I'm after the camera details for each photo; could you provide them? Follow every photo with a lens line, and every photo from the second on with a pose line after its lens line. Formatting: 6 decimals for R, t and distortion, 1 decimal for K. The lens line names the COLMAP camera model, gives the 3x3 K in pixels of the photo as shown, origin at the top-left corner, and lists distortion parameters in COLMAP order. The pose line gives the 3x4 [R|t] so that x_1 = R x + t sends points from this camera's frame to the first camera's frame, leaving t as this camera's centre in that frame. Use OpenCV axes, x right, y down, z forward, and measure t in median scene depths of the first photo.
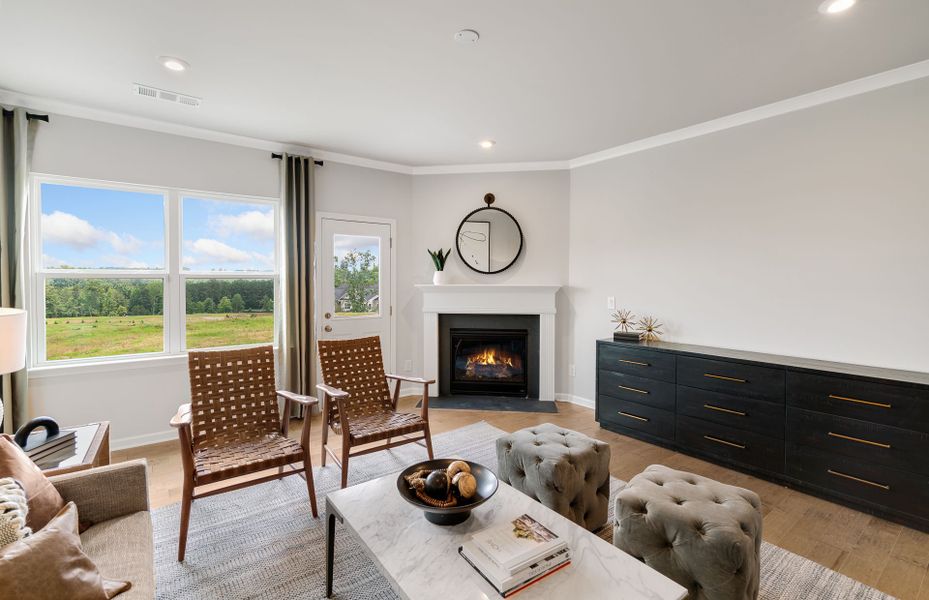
lens RADIAL K [[419.2, 0, 460.9], [0, 419.2, 281.5], [0, 0, 1]] dist [-0.003629, -0.000688]
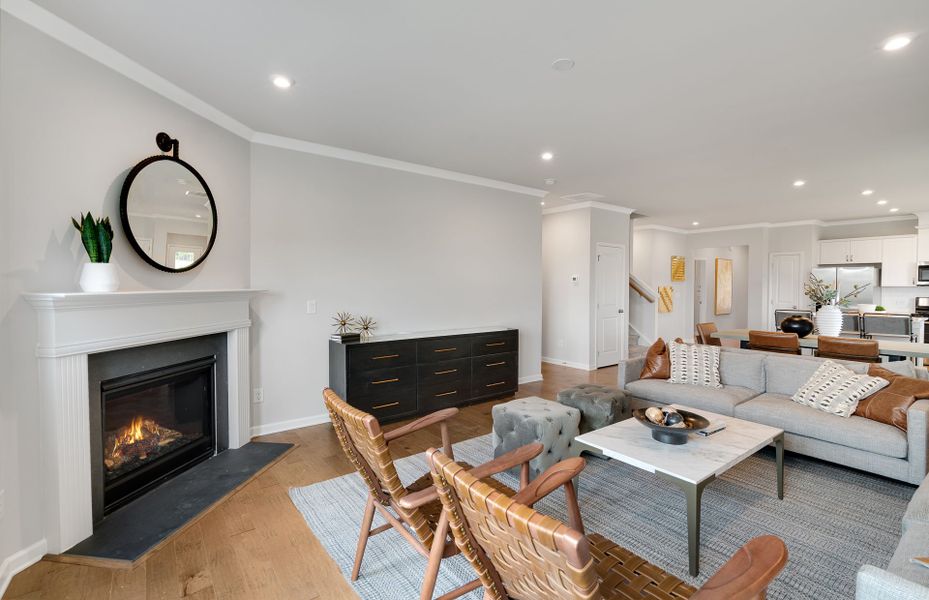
lens RADIAL K [[419.2, 0, 460.9], [0, 419.2, 281.5], [0, 0, 1]] dist [-0.003629, -0.000688]
pose [[-0.003106, 0.005636, 0.999979, -0.532976], [0.004735, 0.999973, -0.005621, 0.000992], [-0.999984, 0.004717, -0.003132, 0.614121]]
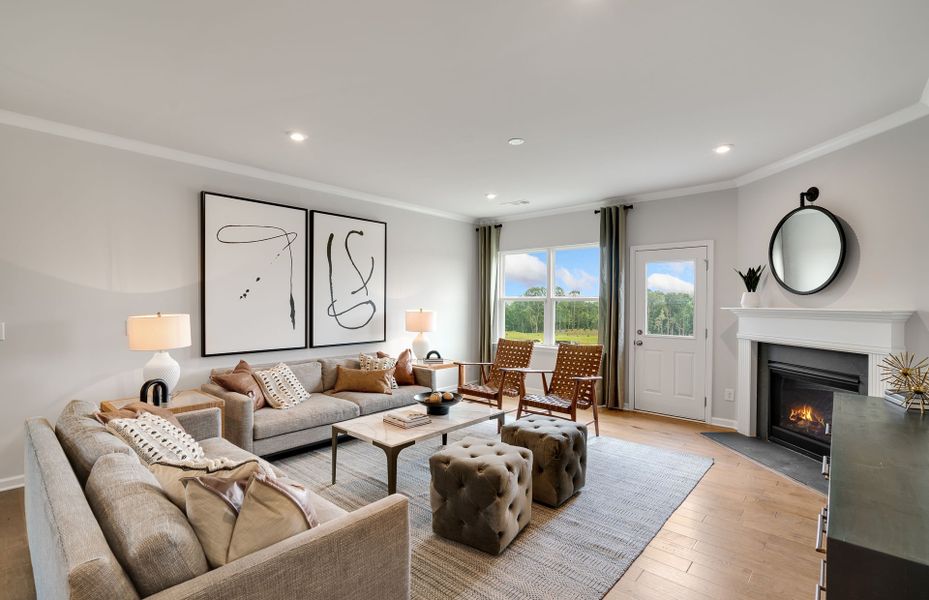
lens RADIAL K [[426.1, 0, 462.2], [0, 426.1, 302.3], [0, 0, 1]] dist [-0.003649, -0.000259]
pose [[0.197047, -0.000655, -0.980394, 0.717575], [-0.011473, 0.999930, -0.002974, 0.005650], [0.980327, 0.011834, 0.197026, 0.248910]]
